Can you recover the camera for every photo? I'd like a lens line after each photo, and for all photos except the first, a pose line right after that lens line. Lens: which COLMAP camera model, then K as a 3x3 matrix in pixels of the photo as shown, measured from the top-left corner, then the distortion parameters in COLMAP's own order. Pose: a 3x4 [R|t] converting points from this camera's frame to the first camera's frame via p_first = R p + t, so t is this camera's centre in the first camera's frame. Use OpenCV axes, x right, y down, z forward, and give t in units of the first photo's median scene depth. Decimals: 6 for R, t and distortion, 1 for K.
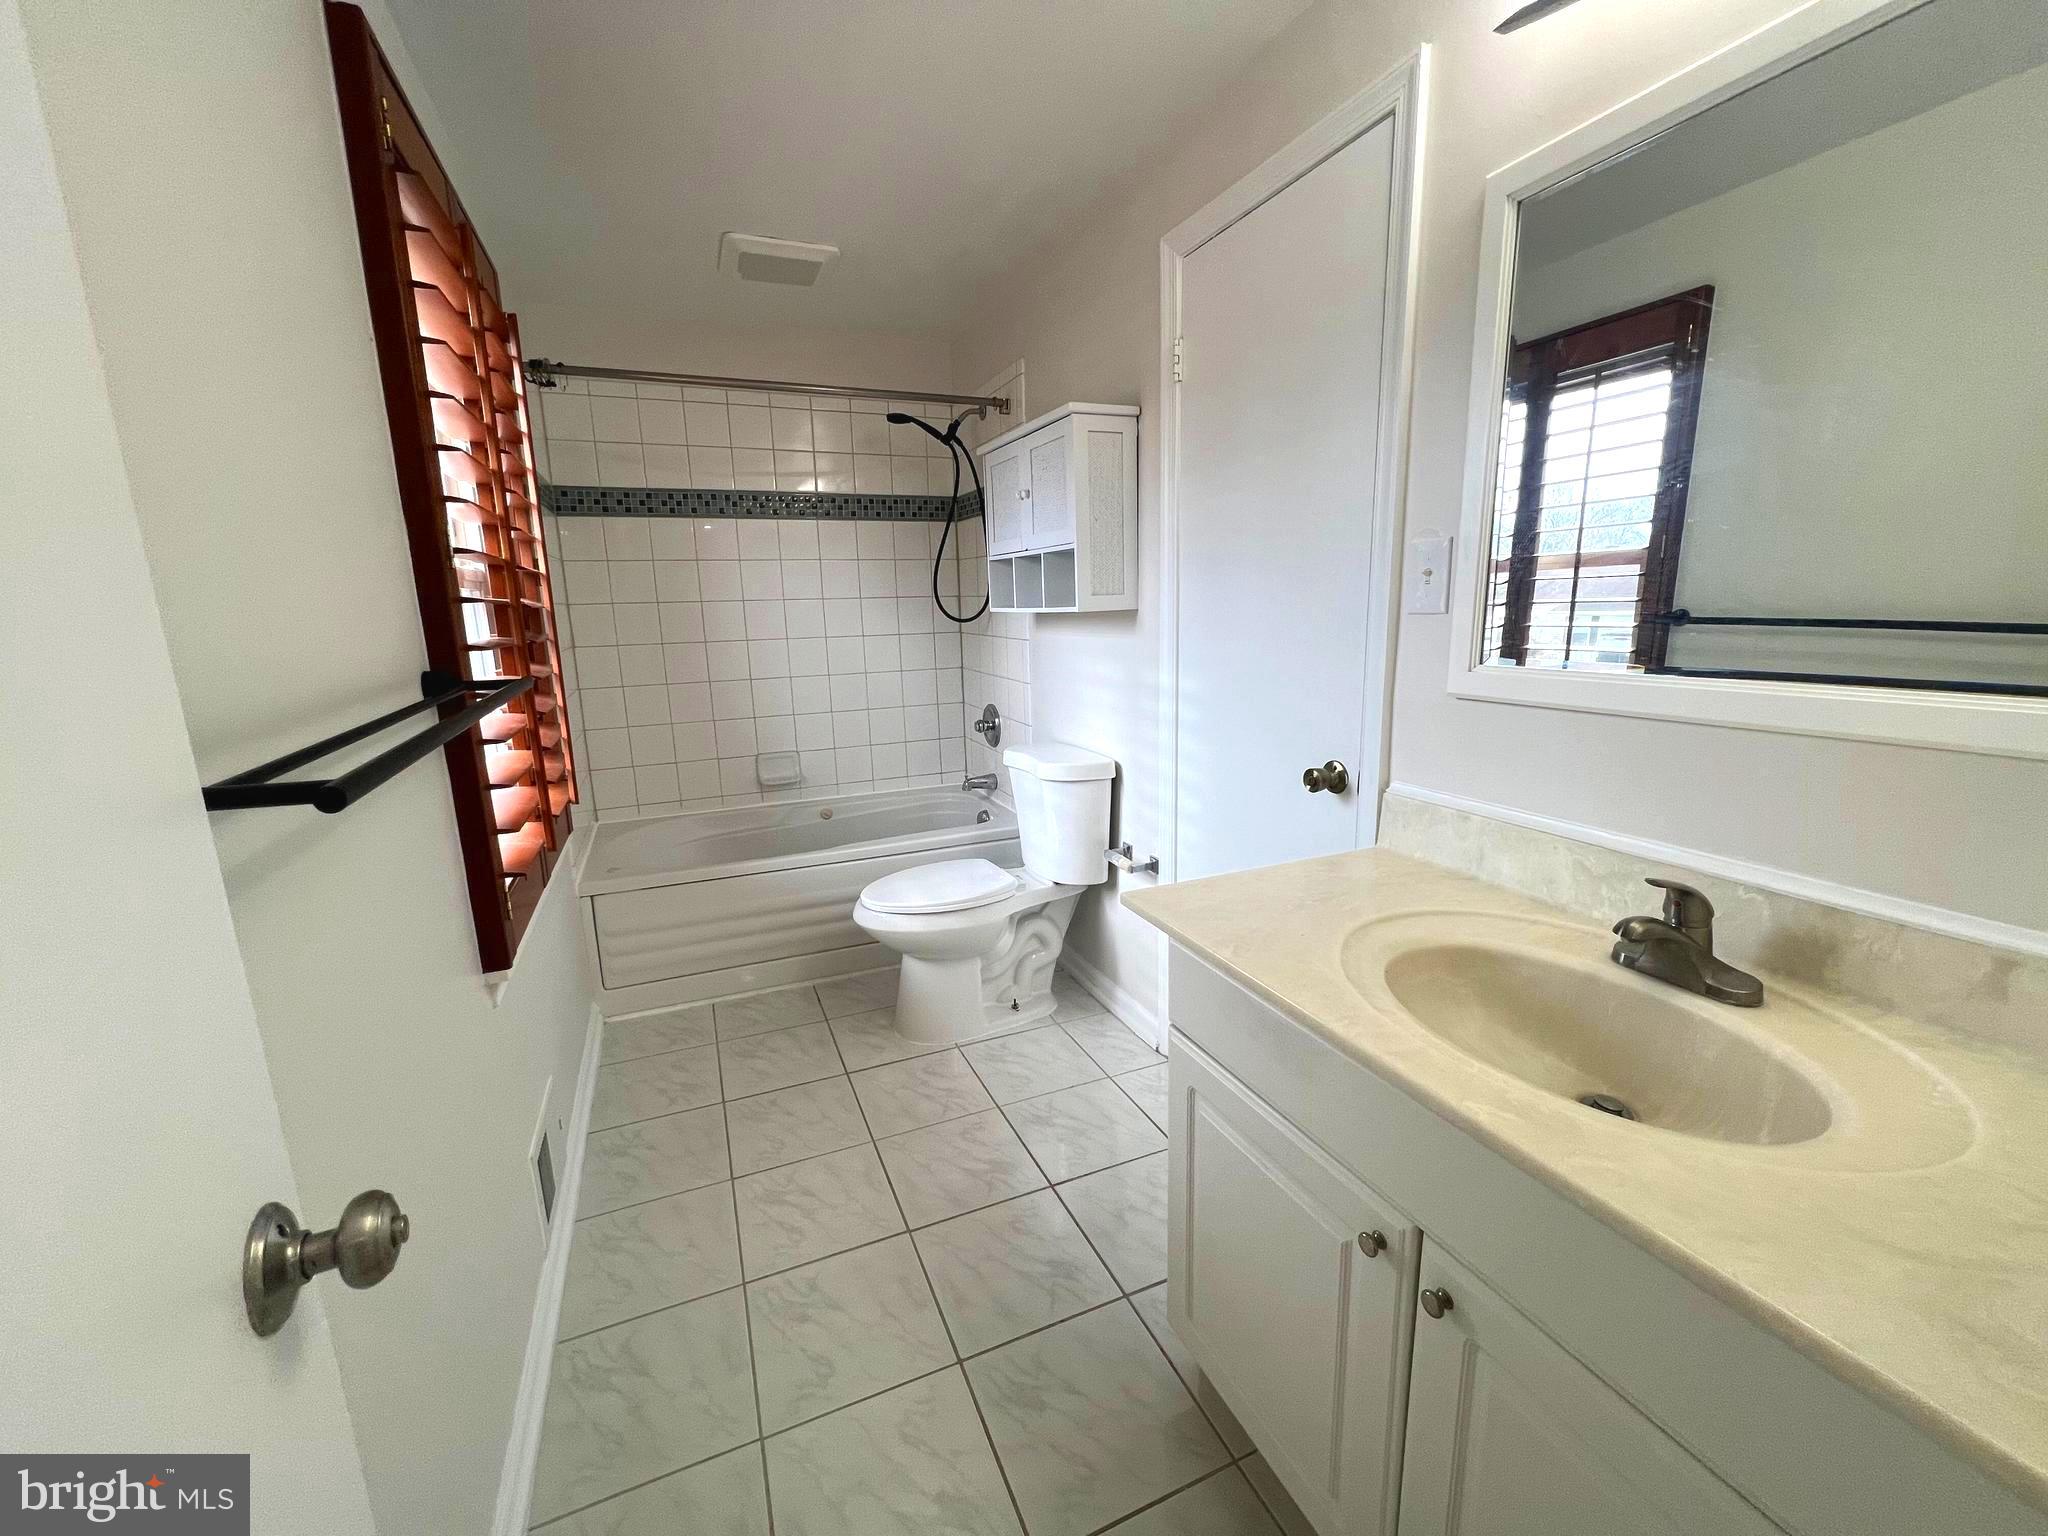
lens RADIAL K [[819.9, 0, 1021.0], [0, 819.9, 764.0], [0, 0, 1]] dist [-0.001334, -0.000460]
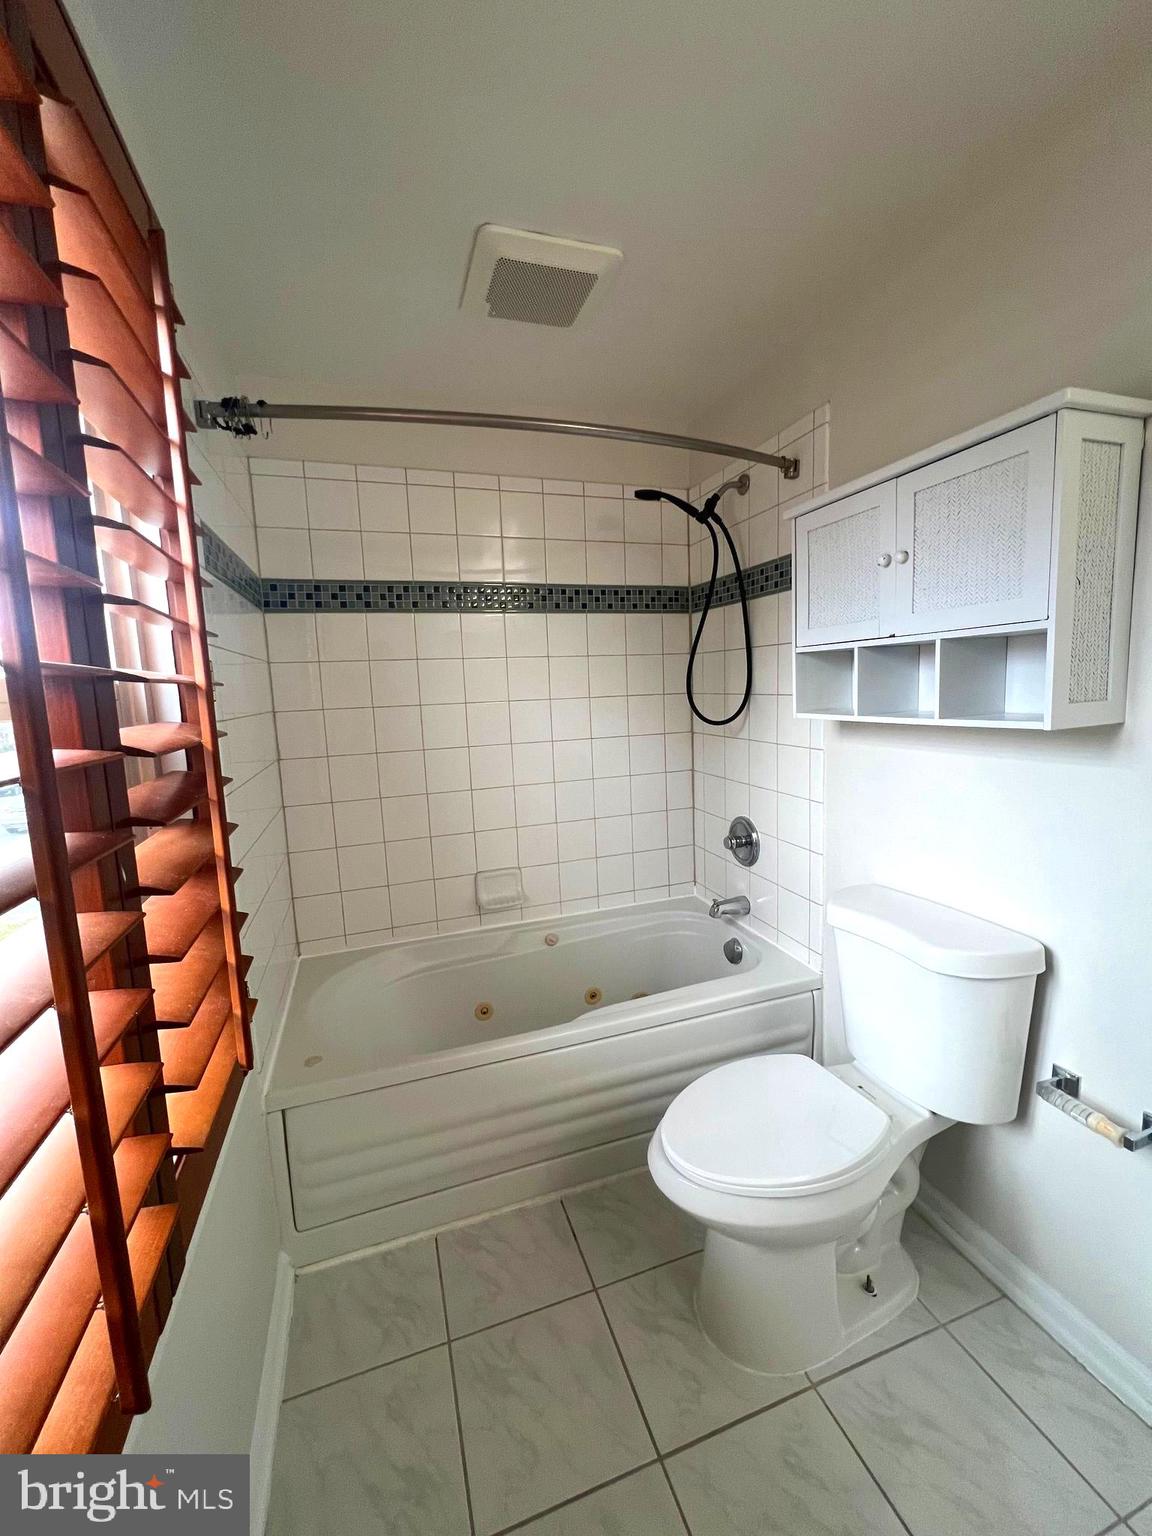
lens RADIAL K [[614.9, 0, 577.3], [0, 614.9, 765.1], [0, 0, 1]] dist [-0.001334, -0.000460]
pose [[0.997334, -0.005033, -0.072798, -0.181010], [0.000010, 0.997628, -0.068835, -0.091998], [0.072972, 0.068650, 0.994968, 0.371621]]
